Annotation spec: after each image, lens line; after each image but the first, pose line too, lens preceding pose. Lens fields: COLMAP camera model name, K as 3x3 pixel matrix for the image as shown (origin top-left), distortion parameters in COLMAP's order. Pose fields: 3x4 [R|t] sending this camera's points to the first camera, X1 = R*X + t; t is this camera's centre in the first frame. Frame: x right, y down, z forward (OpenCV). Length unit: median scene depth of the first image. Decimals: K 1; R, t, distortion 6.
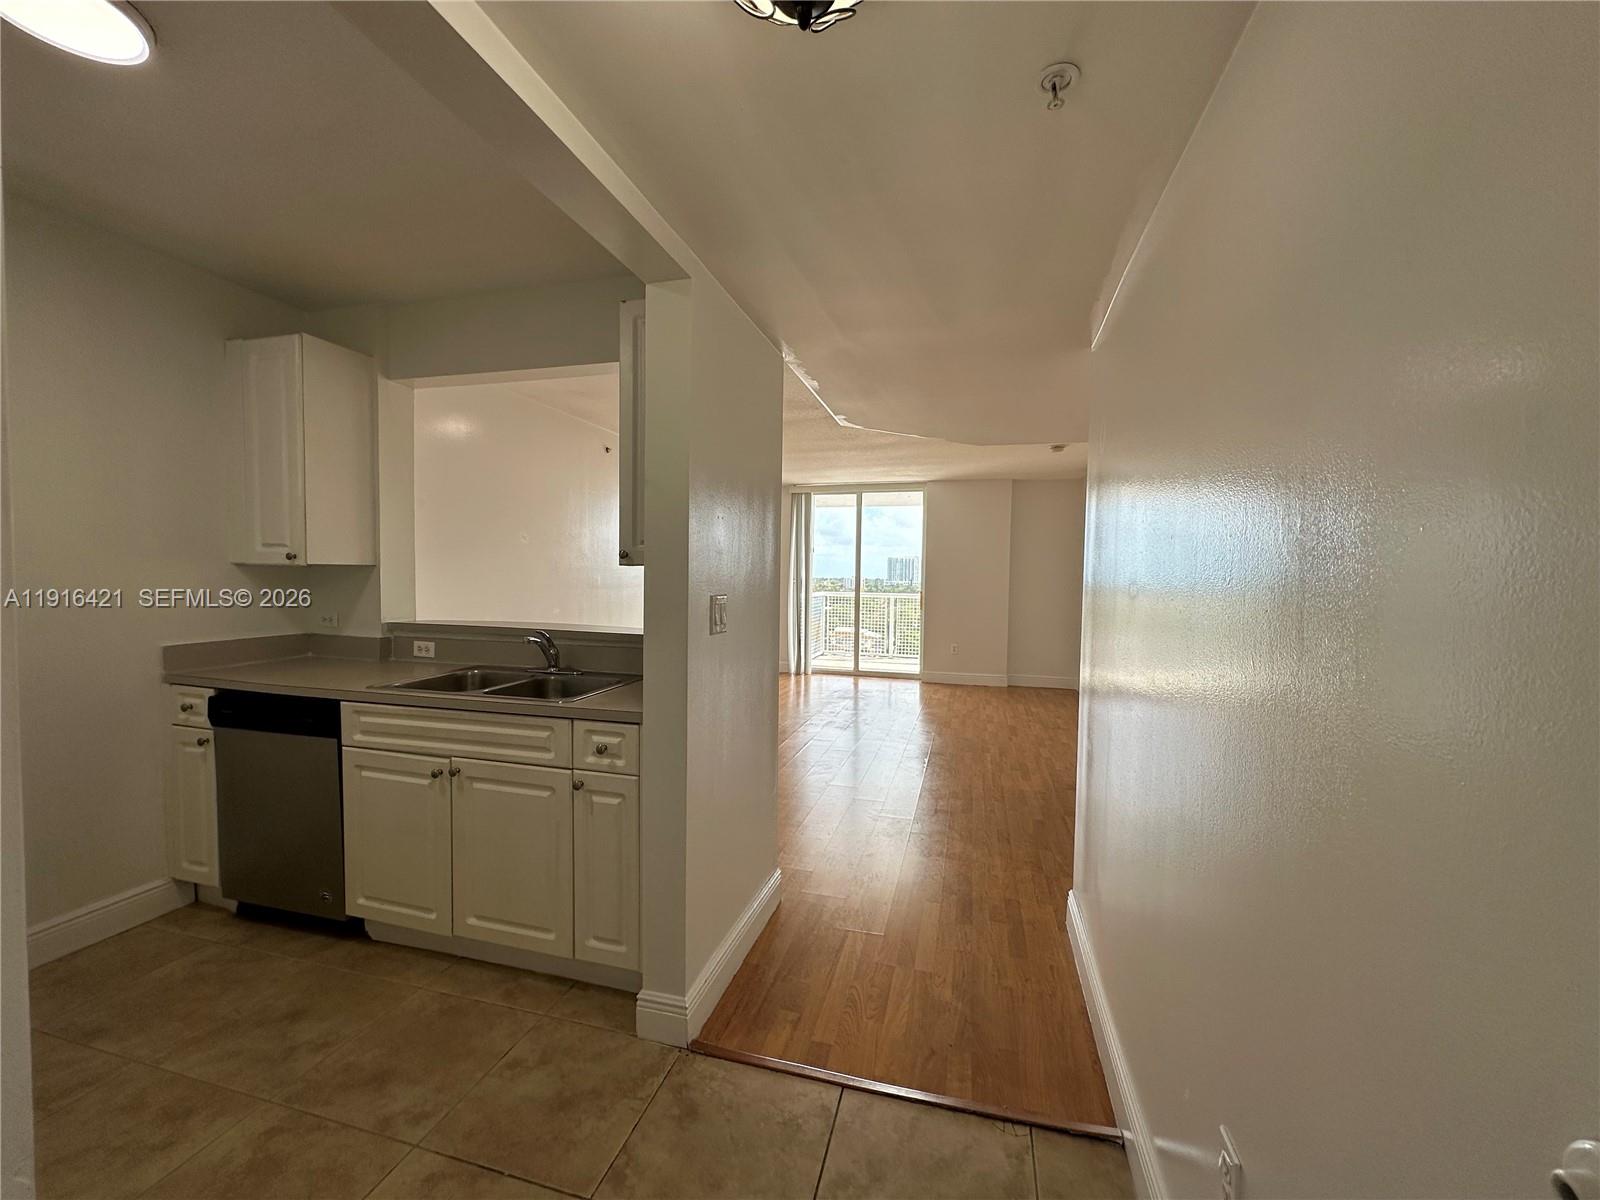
lens RADIAL K [[639.8, 0, 798.3], [0, 639.8, 597.7], [0, 0, 1]] dist [-0.006631, 0.000355]
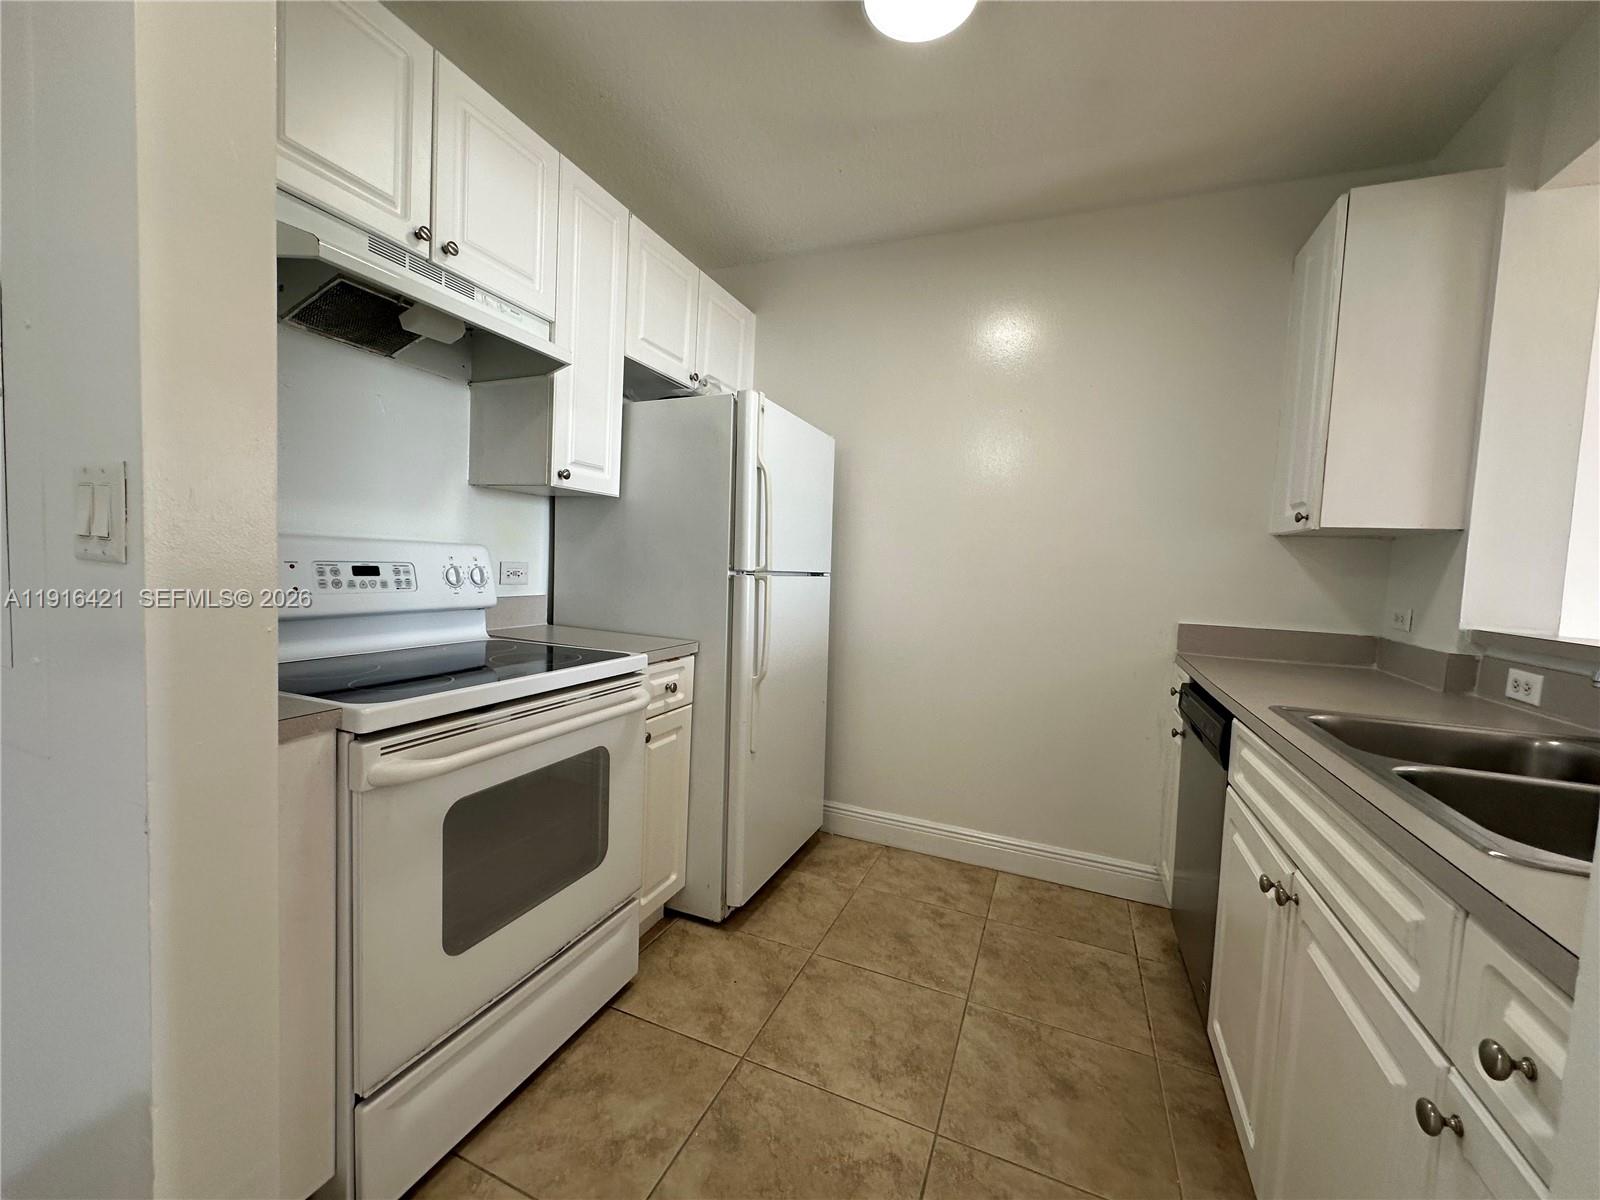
lens RADIAL K [[639.8, 0, 798.3], [0, 639.8, 597.7], [0, 0, 1]] dist [-0.006631, 0.000355]
pose [[-0.129953, 0.041022, -0.990671, -0.005359], [-0.087537, 0.994768, 0.052675, 0.040505], [0.987648, 0.093566, -0.125682, 0.577266]]
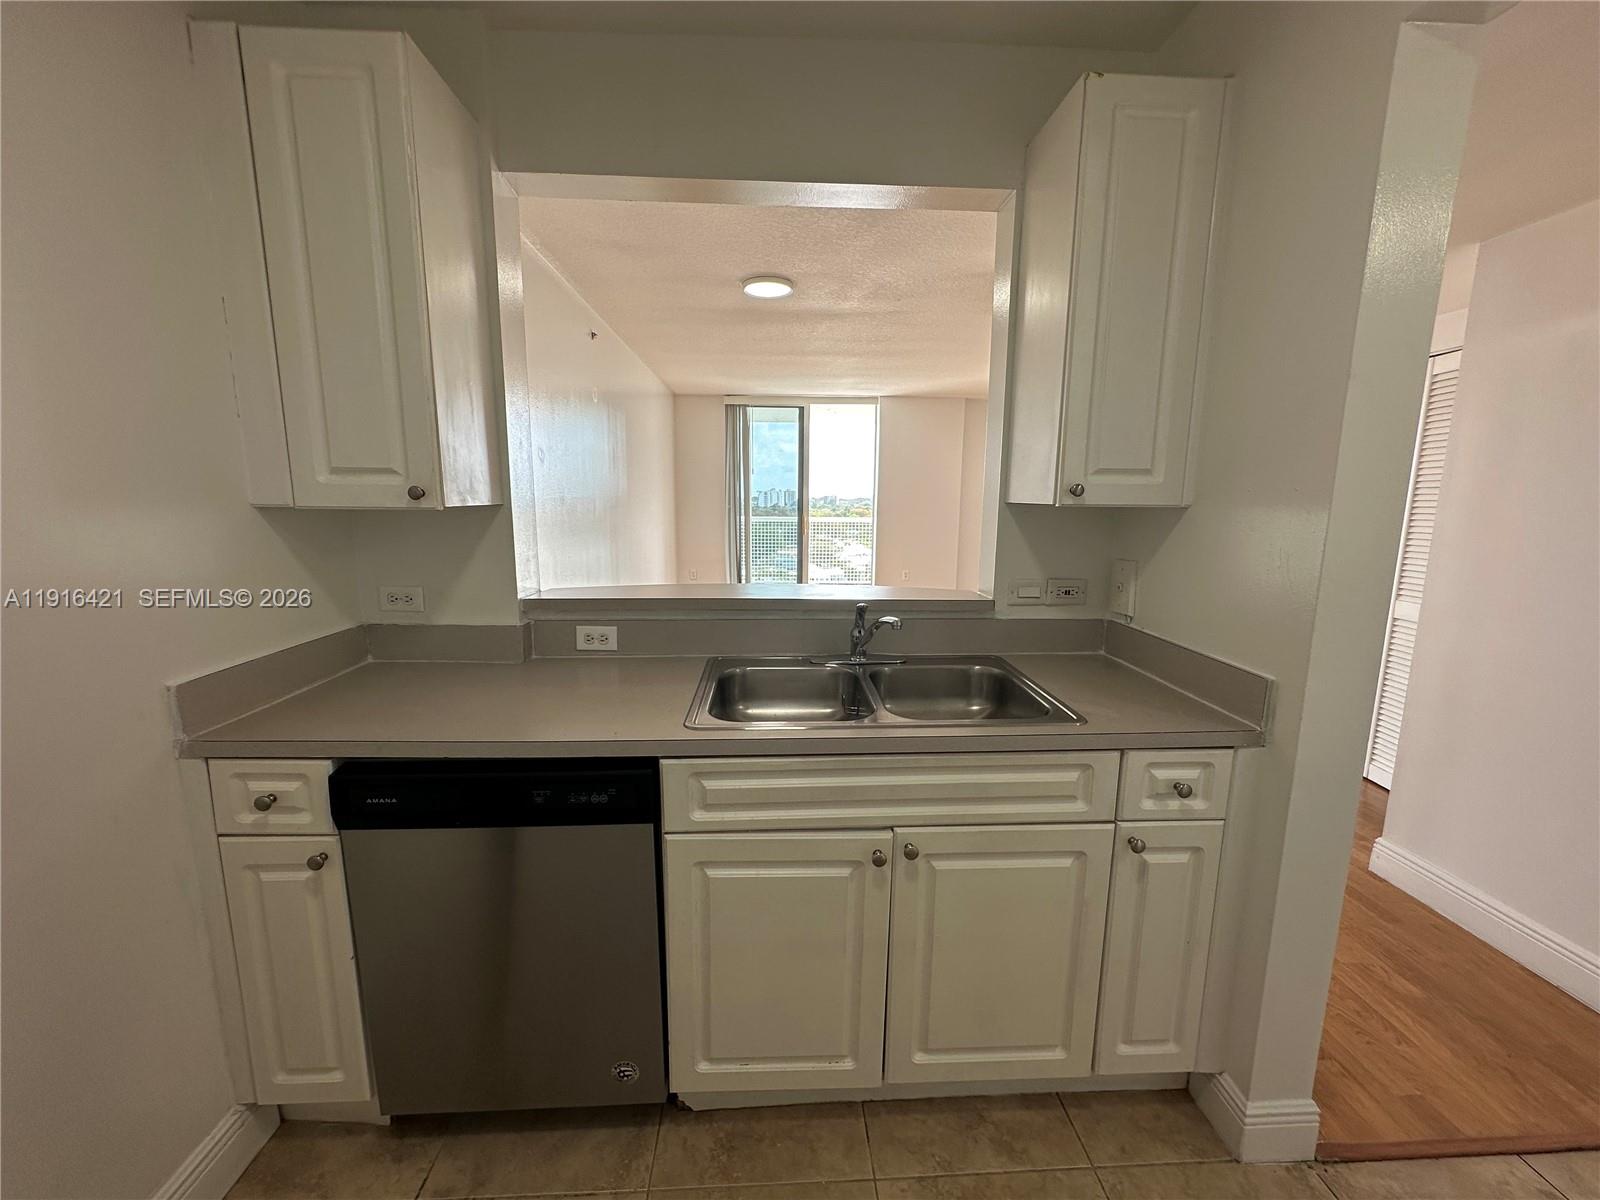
lens RADIAL K [[644.0, 0, 795.7], [0, 644.0, 596.6], [0, 0, 1]] dist [-0.007792, 0.000266]
pose [[0.951043, -0.055628, 0.304012, -0.712857], [0.017761, 0.991880, 0.125932, -0.044101], [-0.308548, -0.114367, 0.944308, 0.415001]]
